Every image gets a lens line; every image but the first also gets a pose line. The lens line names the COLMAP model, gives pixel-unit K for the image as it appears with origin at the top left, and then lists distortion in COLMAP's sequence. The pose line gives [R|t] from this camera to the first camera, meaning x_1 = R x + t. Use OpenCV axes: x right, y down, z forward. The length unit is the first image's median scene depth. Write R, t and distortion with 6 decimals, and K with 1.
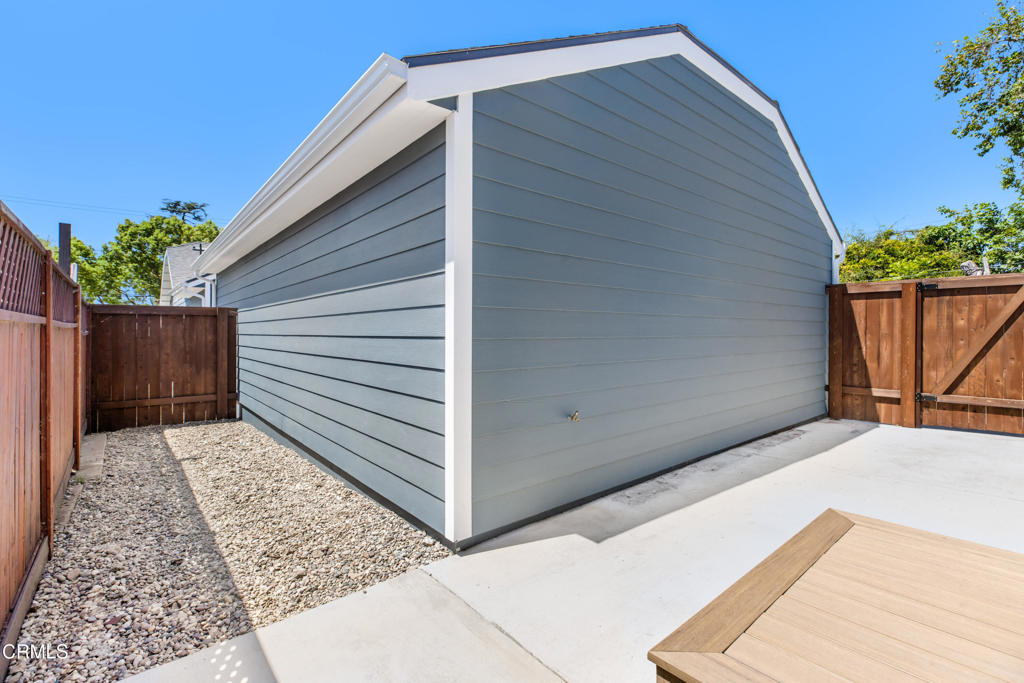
lens RADIAL K [[461.3, 0, 515.8], [0, 461.3, 337.5], [0, 0, 1]] dist [0.000663, 0.000405]
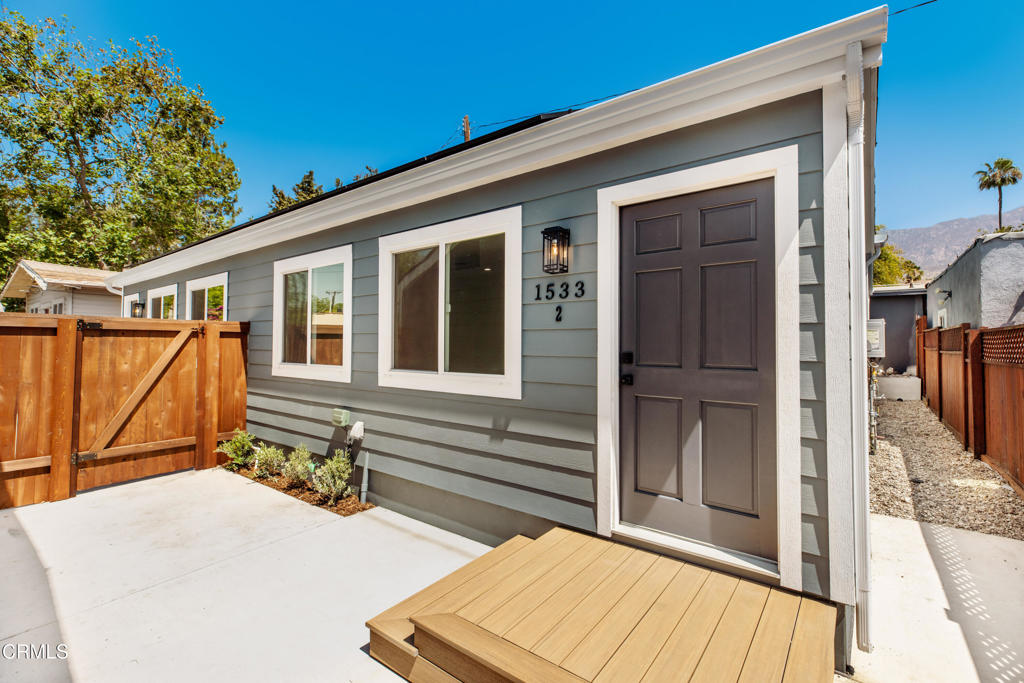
lens RADIAL K [[461.3, 0, 514.1], [0, 461.3, 341.6], [0, 0, 1]] dist [0.000663, 0.000405]
pose [[-0.249283, 0.000154, 0.968431, -0.115408], [-0.000329, 1.000000, -0.000244, -0.080092], [-0.968431, -0.000379, -0.249283, 0.463261]]
